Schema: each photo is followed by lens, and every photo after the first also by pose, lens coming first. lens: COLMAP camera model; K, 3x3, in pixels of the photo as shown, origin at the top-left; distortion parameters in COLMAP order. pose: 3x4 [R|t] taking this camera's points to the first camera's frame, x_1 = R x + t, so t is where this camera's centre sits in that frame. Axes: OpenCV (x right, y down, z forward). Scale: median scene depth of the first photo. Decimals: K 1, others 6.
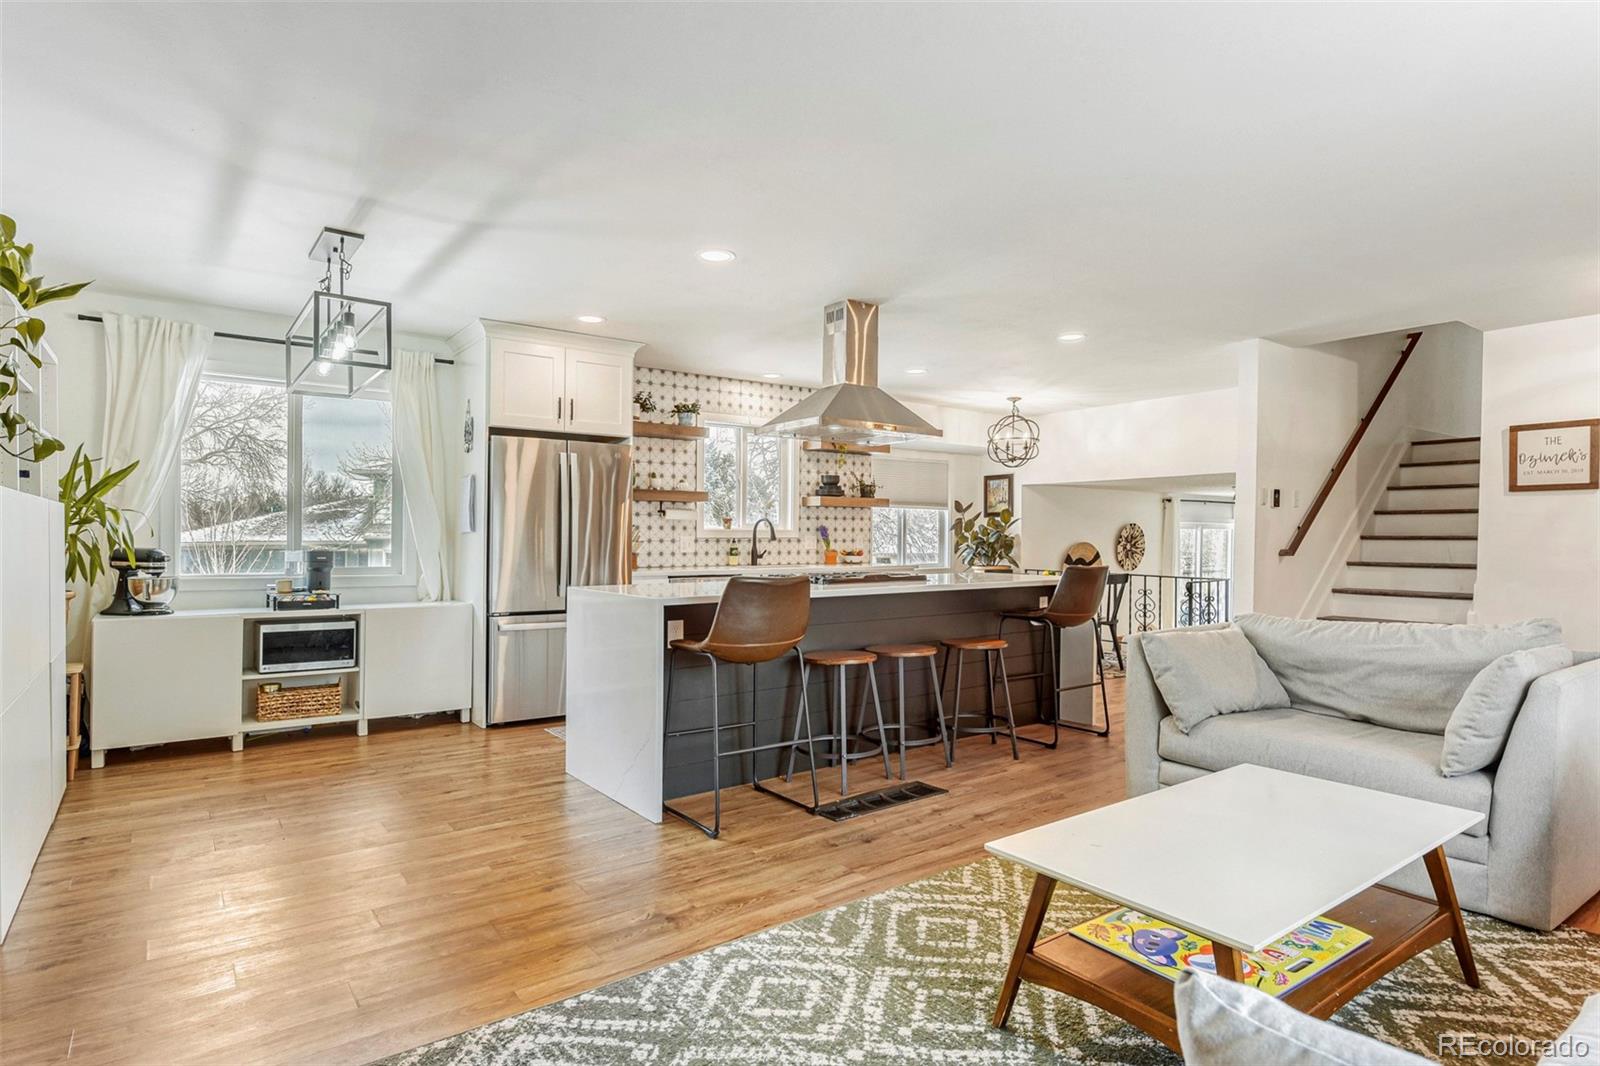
lens RADIAL K [[836.8, 0, 786.1], [0, 836.8, 538.4], [0, 0, 1]] dist [-0.011016, 0.004549]
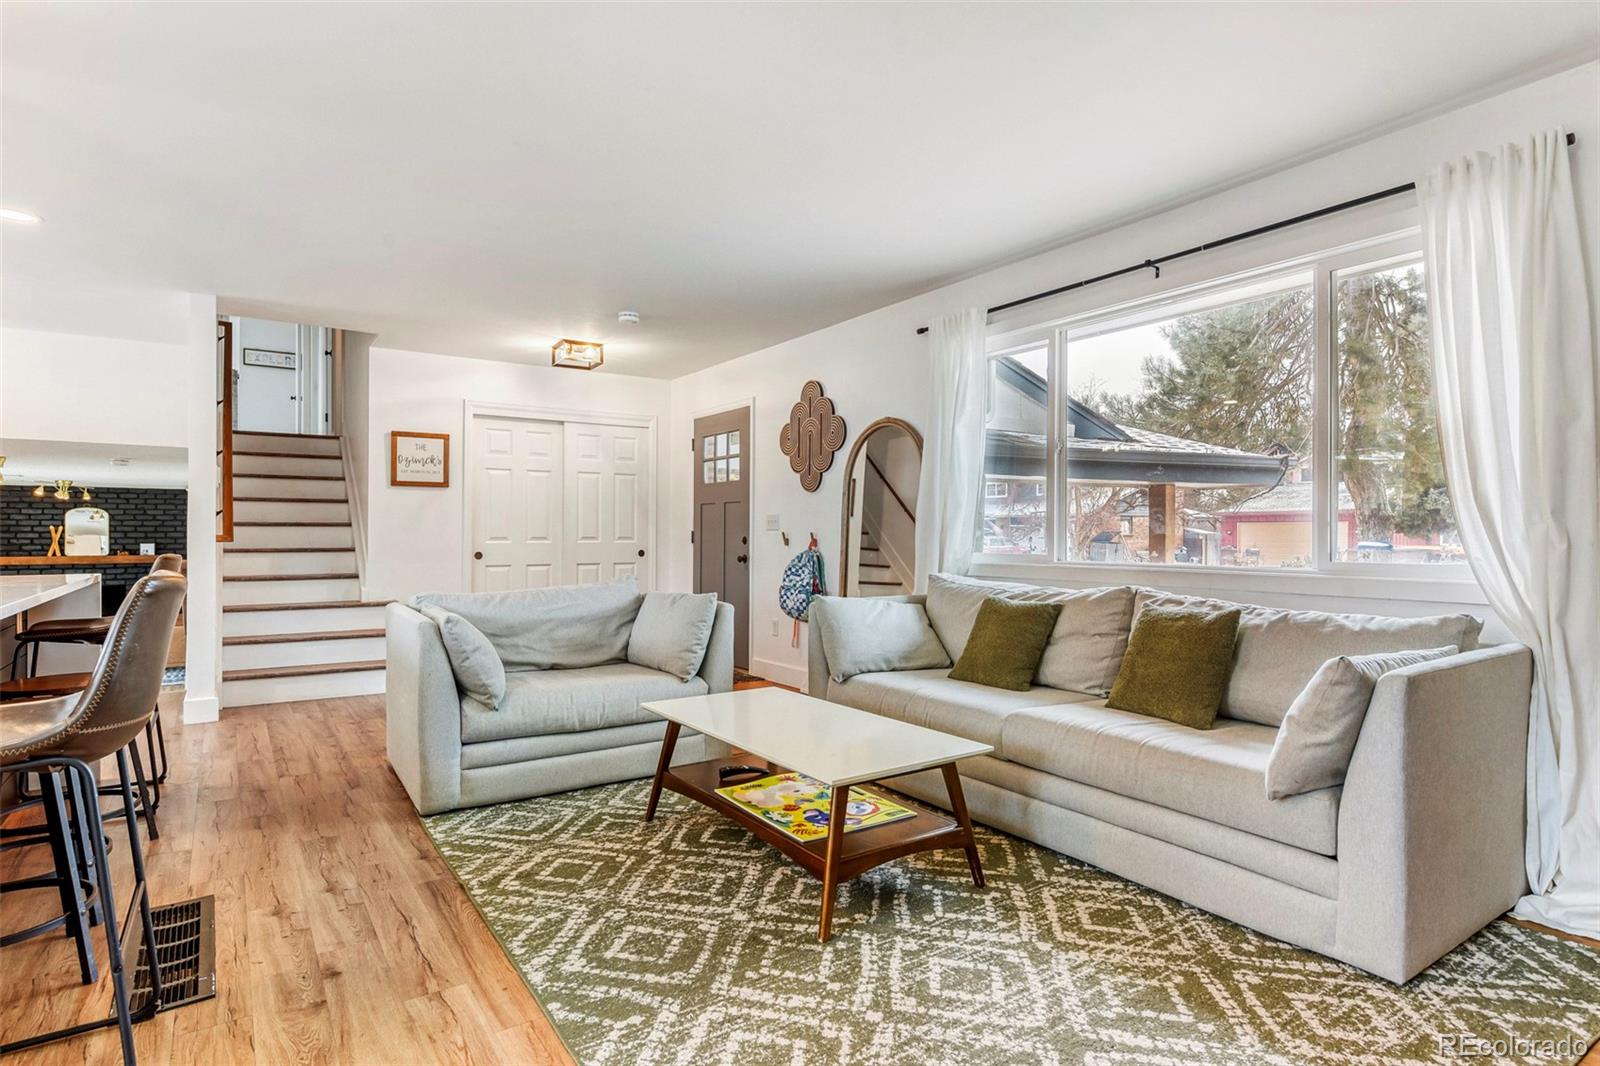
lens RADIAL K [[836.8, 0, 808.6], [0, 836.8, 542.6], [0, 0, 1]] dist [-0.011016, 0.004549]
pose [[0.014008, -0.009992, 0.999852, -0.328063], [0.001218, 0.999950, 0.009976, 0.014626], [-0.999901, 0.001078, 0.014019, 0.382051]]
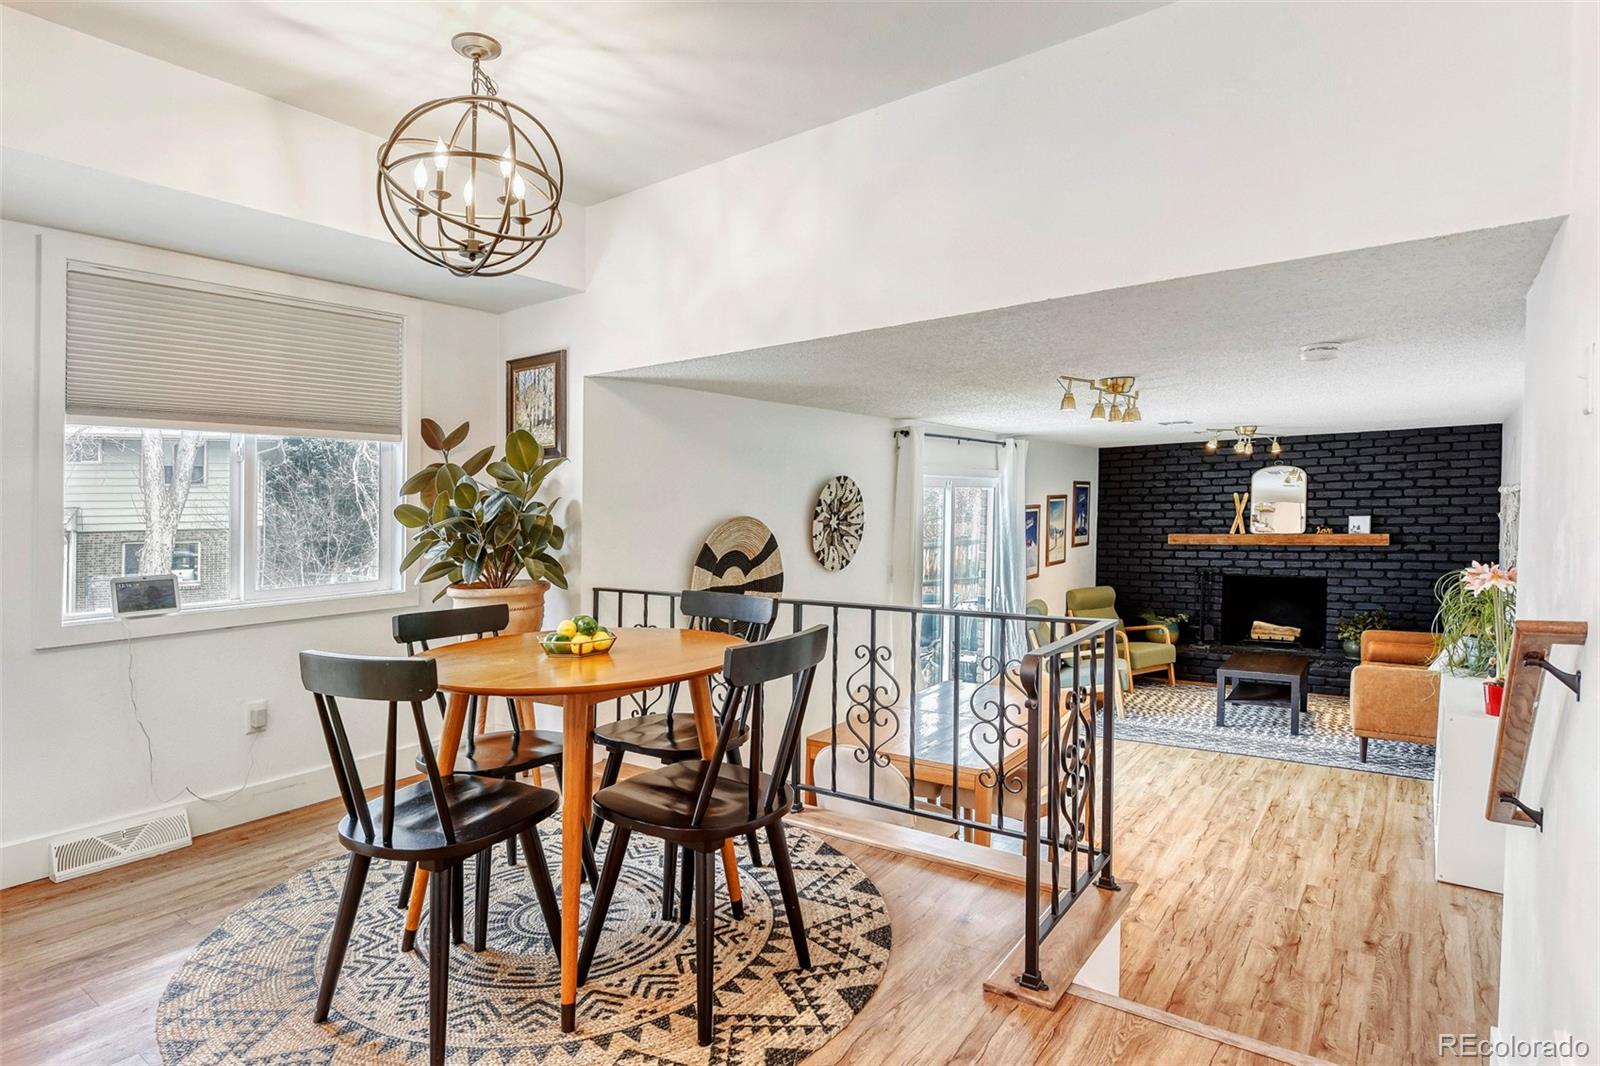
lens RADIAL K [[836.8, 0, 750.0], [0, 836.8, 571.4], [0, 0, 1]] dist [-0.011016, 0.004549]
pose [[0.961909, -0.042510, 0.270046, 0.452066], [0.023973, 0.997147, 0.071577, 0.003587], [-0.272318, -0.062377, 0.960183, 1.069190]]
